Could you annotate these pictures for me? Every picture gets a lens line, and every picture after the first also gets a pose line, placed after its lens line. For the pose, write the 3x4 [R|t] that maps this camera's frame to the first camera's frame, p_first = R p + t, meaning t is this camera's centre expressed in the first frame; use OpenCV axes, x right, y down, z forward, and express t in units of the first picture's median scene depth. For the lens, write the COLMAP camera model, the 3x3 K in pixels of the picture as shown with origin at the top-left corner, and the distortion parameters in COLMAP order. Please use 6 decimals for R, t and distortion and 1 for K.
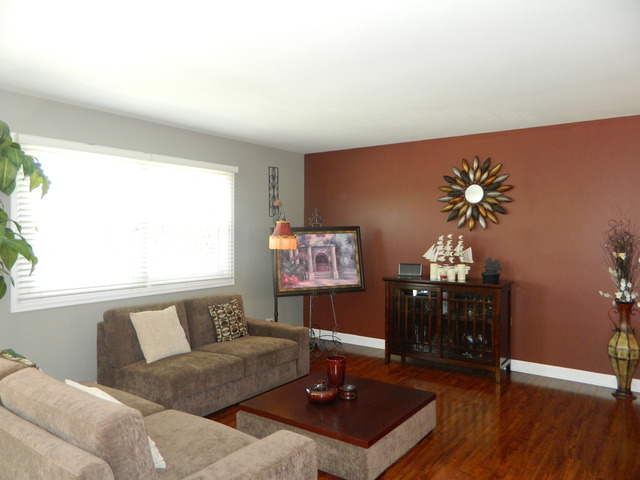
lens RADIAL K [[473.6, 0, 319.8], [0, 473.6, 243.0], [0, 0, 1]] dist [-0.002609, 0.003040]
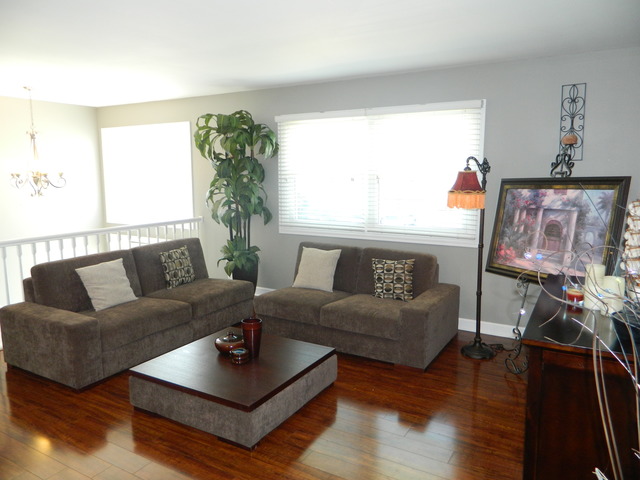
lens RADIAL K [[473.6, 0, 320.6], [0, 473.6, 240.0], [0, 0, 1]] dist [-0.002609, 0.003040]
pose [[0.084711, 0.140687, -0.986423, 0.607120], [-0.021487, 0.990010, 0.139353, -0.033796], [0.996174, 0.009390, 0.086888, 0.659698]]
